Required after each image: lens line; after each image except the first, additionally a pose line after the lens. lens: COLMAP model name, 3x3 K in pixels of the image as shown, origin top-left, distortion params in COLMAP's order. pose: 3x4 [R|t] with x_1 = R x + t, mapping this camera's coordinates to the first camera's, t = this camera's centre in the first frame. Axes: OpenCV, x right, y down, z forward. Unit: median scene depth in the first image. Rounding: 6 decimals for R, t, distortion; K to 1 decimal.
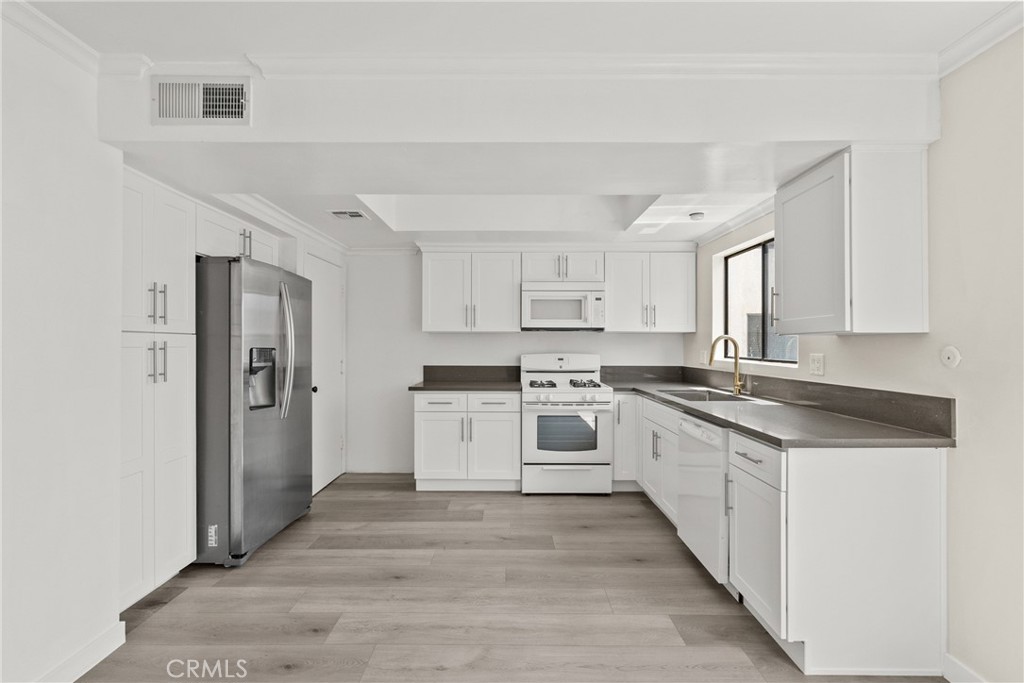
lens RADIAL K [[466.0, 0, 512.0], [0, 466.0, 341.5], [0, 0, 1]] dist [-0.004384, 0.000552]
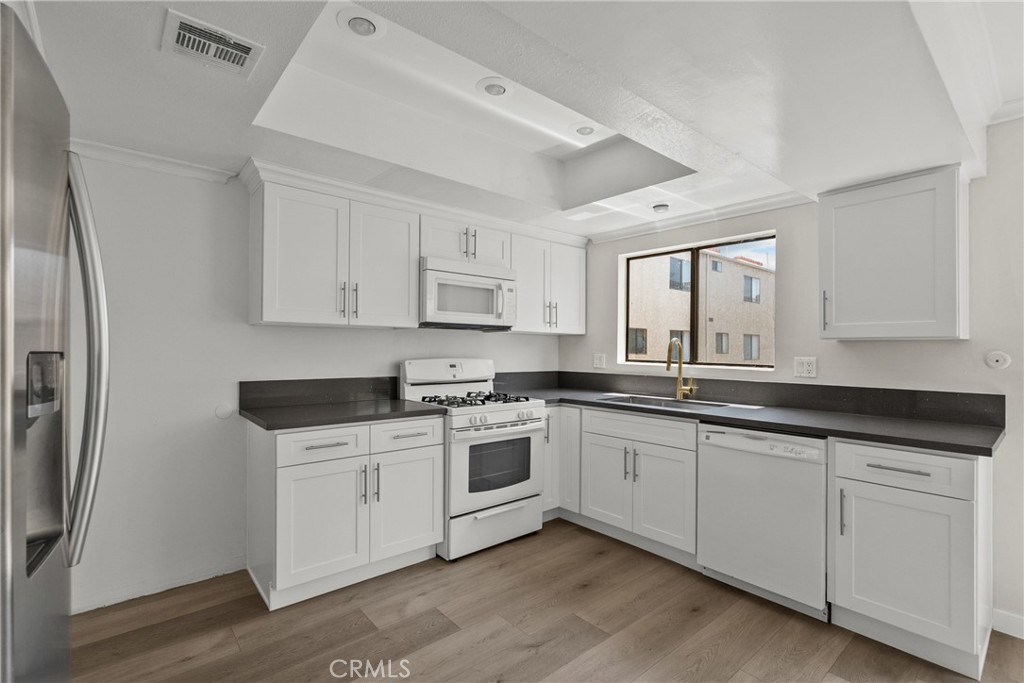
lens RADIAL K [[468.5, 0, 506.6], [0, 468.5, 345.4], [0, 0, 1]] dist [-0.005128, 0.000209]
pose [[0.761828, 0.009079, 0.647715, -0.367736], [-0.011426, 0.999935, -0.000578, 0.004658], [-0.647678, -0.006961, 0.761882, 0.417529]]
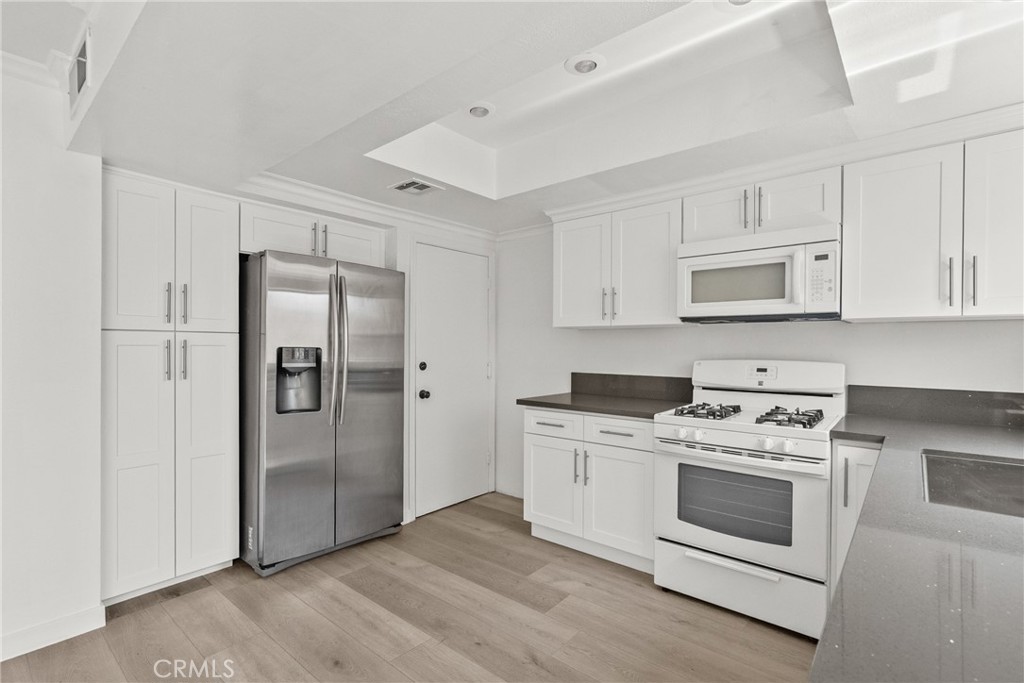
lens RADIAL K [[477.2, 0, 512.2], [0, 477.2, 347.3], [0, 0, 1]] dist [-0.002350, 0.000138]
pose [[0.763666, 0.003808, -0.645600, 0.286536], [0.001411, 0.999970, 0.007567, 0.005630], [0.645610, -0.006690, 0.763638, 0.396465]]
